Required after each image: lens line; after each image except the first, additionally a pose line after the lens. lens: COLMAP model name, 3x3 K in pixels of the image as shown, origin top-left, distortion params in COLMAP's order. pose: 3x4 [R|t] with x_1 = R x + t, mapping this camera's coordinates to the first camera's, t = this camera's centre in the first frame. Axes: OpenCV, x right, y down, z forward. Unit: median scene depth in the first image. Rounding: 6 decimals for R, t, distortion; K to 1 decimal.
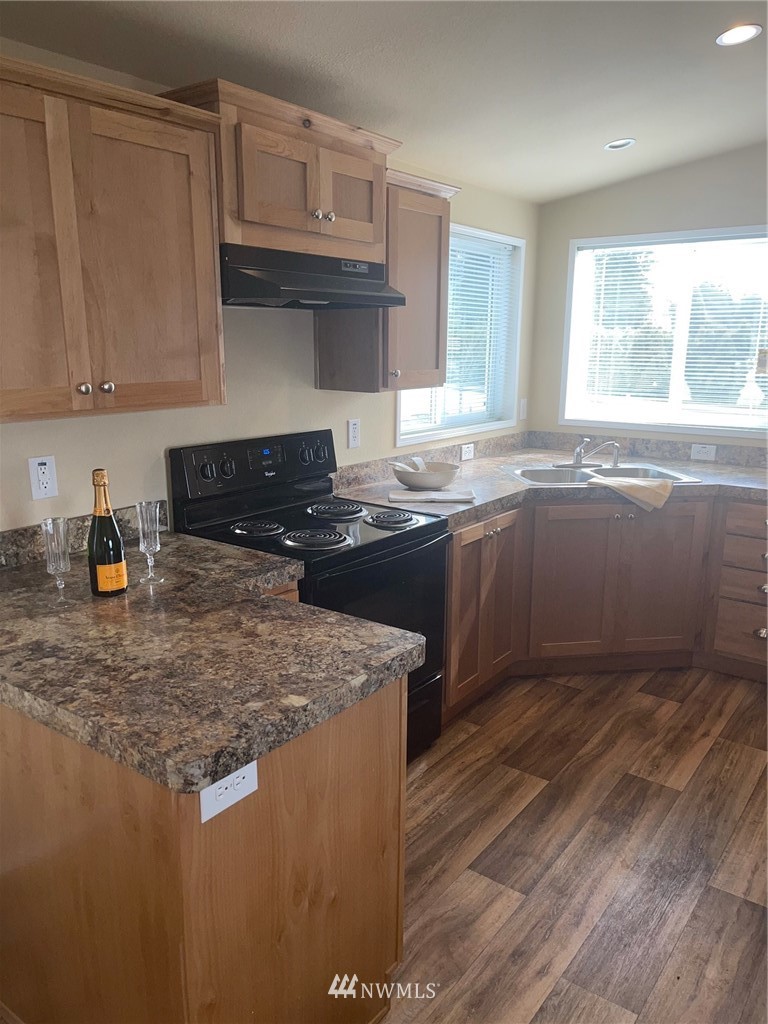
lens RADIAL K [[771.4, 0, 389.1], [0, 771.4, 514.7], [0, 0, 1]] dist [0.053412, -0.064841]
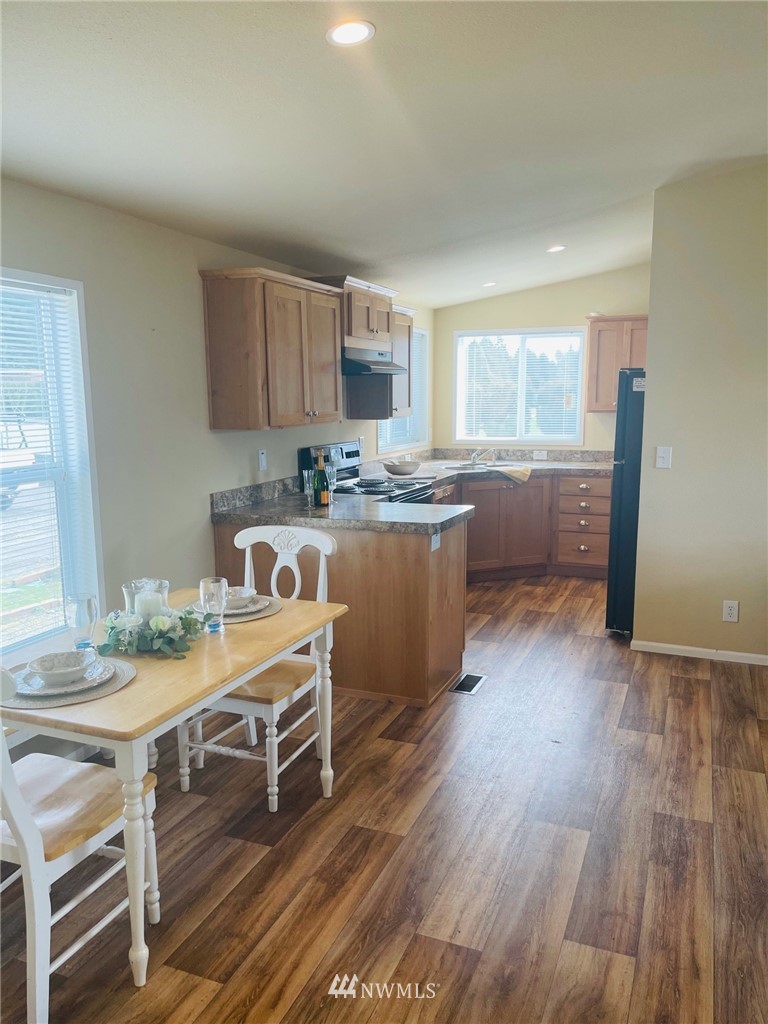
lens RADIAL K [[771.4, 0, 388.7], [0, 771.4, 514.5], [0, 0, 1]] dist [0.053412, -0.064841]
pose [[0.968536, -0.051673, 0.243450, -0.553022], [0.068160, 0.995881, -0.059789, 0.210252], [-0.239358, 0.074501, 0.968069, -0.908721]]
